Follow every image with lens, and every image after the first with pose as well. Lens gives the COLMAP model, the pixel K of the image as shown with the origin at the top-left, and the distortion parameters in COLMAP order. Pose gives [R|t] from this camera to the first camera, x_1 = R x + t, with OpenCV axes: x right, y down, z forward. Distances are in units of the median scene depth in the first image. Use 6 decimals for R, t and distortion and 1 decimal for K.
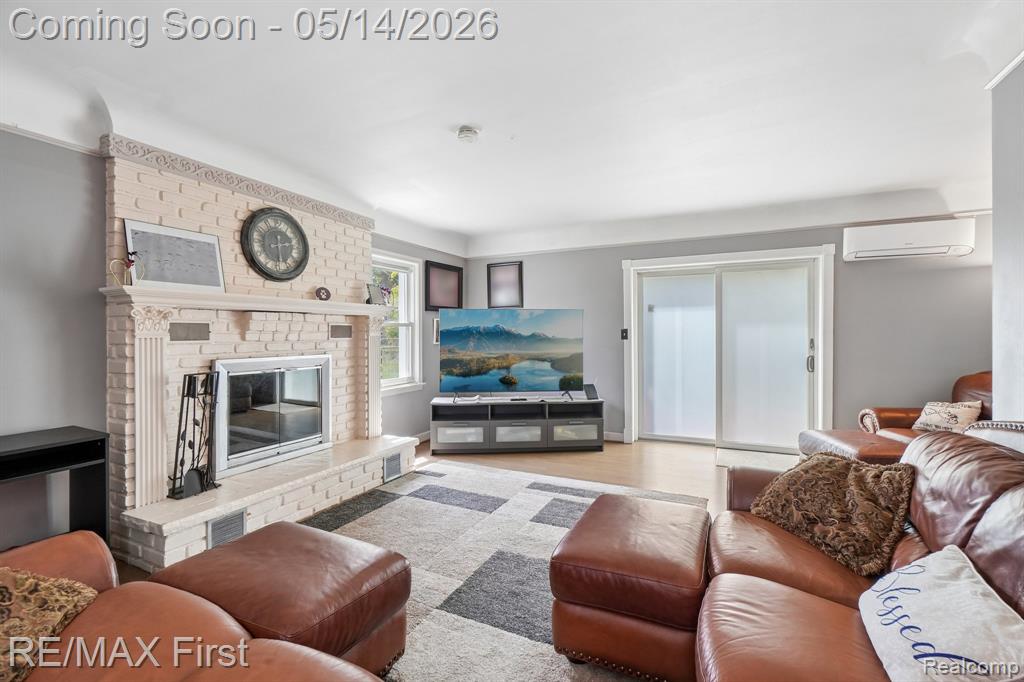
lens RADIAL K [[445.5, 0, 516.3], [0, 445.5, 332.5], [0, 0, 1]] dist [-0.002231, 0.001380]
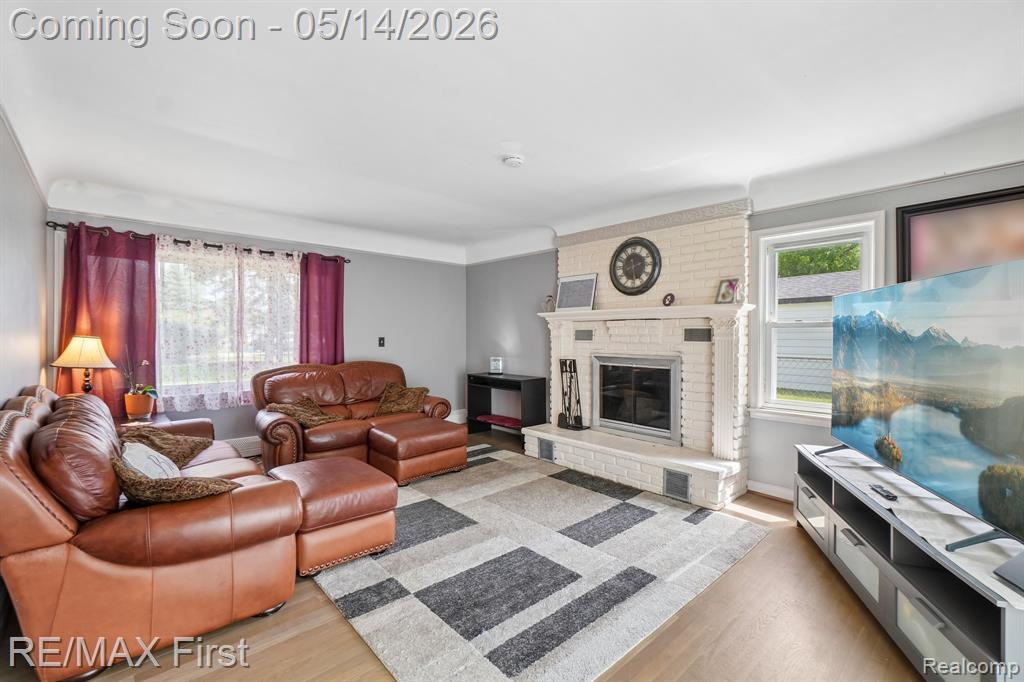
lens RADIAL K [[445.5, 0, 515.7], [0, 445.5, 339.0], [0, 0, 1]] dist [-0.002231, 0.001380]
pose [[-0.380440, 0.000282, -0.924805, 0.641839], [-0.002052, 0.999997, 0.001150, 0.006936], [0.924803, 0.002336, -0.380439, 0.988578]]
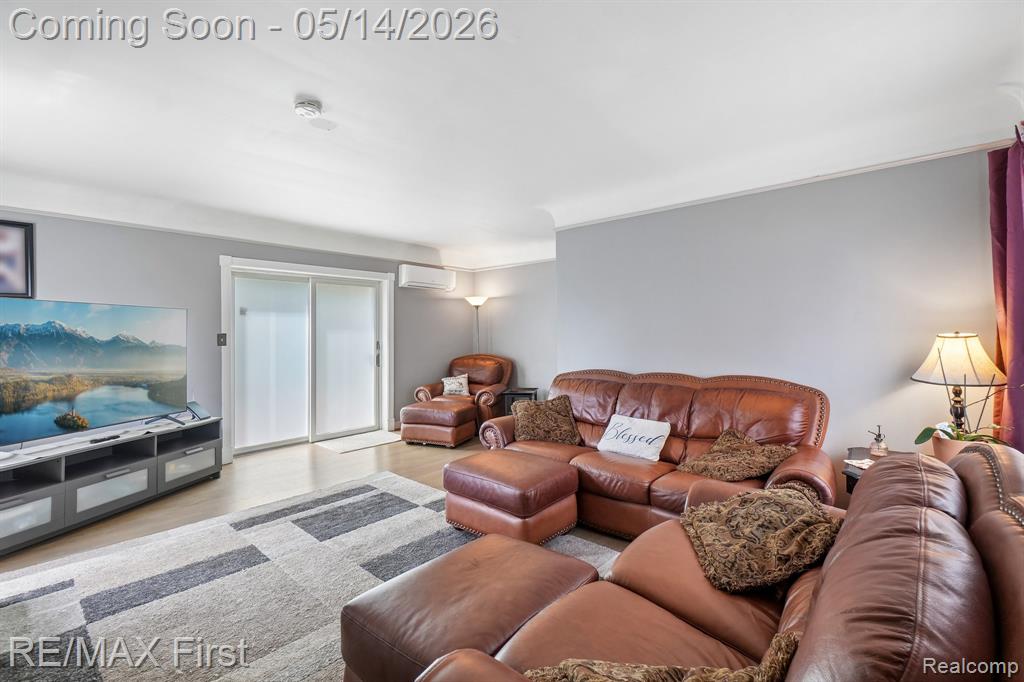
lens RADIAL K [[445.5, 0, 510.8], [0, 445.5, 337.2], [0, 0, 1]] dist [-0.002231, 0.001380]
pose [[0.273849, -0.004988, 0.961760, -0.559742], [0.007552, 0.999967, 0.003035, 0.000413], [-0.961743, 0.006432, 0.273877, 0.275810]]
